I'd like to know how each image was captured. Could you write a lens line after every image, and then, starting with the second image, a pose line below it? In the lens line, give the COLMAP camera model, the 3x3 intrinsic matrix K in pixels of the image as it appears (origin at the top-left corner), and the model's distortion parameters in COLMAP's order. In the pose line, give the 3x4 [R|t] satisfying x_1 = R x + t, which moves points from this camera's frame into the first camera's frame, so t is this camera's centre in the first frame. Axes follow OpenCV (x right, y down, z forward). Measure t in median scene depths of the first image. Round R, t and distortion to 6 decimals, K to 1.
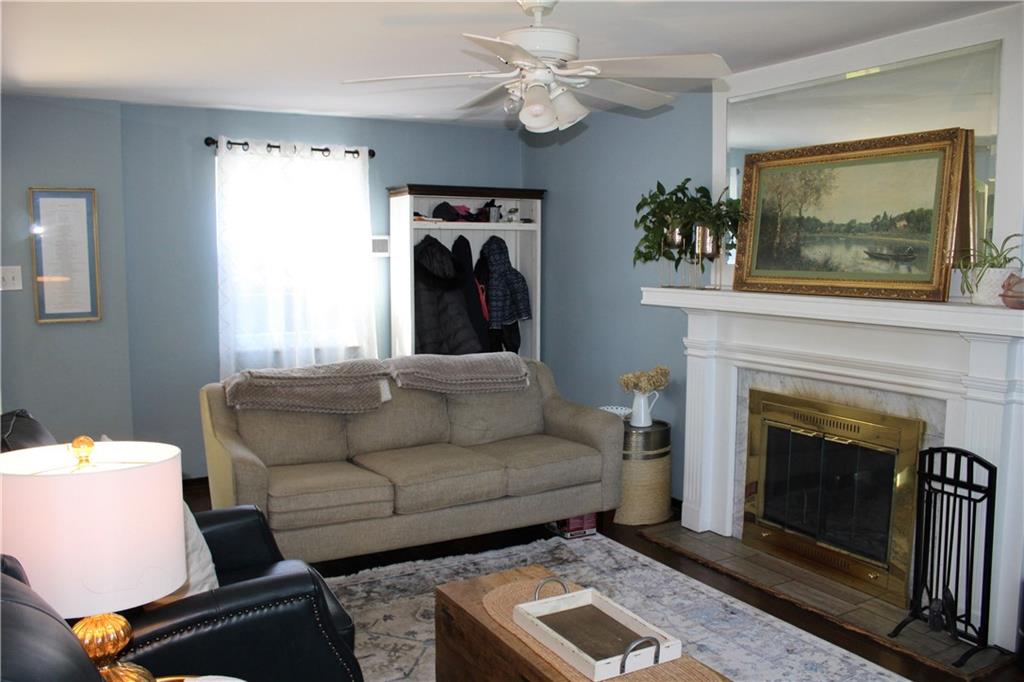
lens RADIAL K [[852.9, 0, 512.0], [0, 852.9, 341.0], [0, 0, 1]] dist [-0.161956, 0.165099]
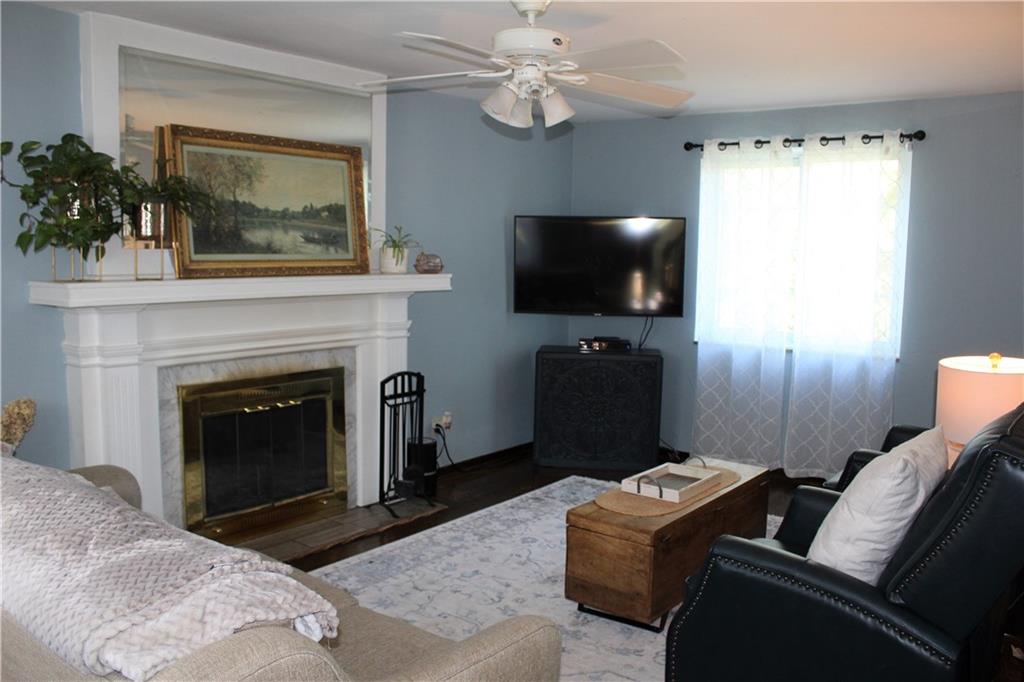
lens RADIAL K [[852.9, 0, 512.0], [0, 852.9, 341.0], [0, 0, 1]] dist [-0.161956, 0.165099]
pose [[-0.386841, -0.109844, 0.915581, -0.765570], [0.075142, 0.985824, 0.150019, -0.113760], [-0.919080, 0.126832, -0.373103, 1.150325]]
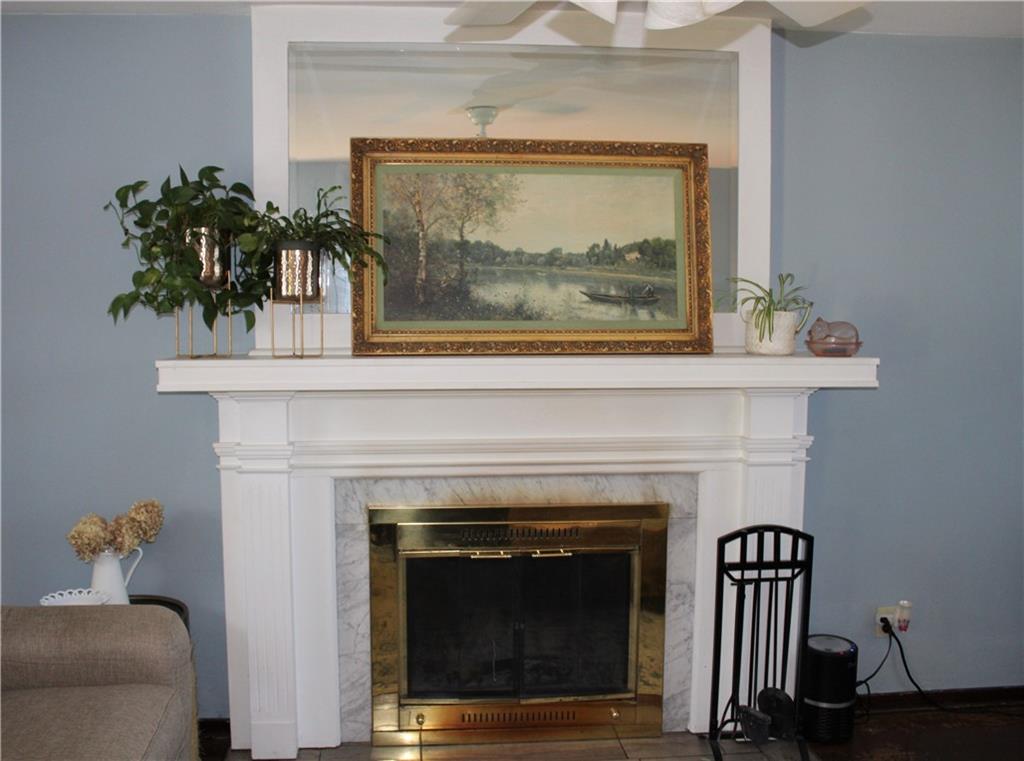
lens RADIAL K [[977.3, 0, 512.0], [0, 977.3, 380.5], [0, 0, 1]] dist [-0.140745, 0.016036]
pose [[0.407259, -0.075767, 0.910165, -0.381635], [0.091962, 0.994890, 0.041671, -0.069014], [-0.908671, 0.066729, 0.412146, 0.682687]]
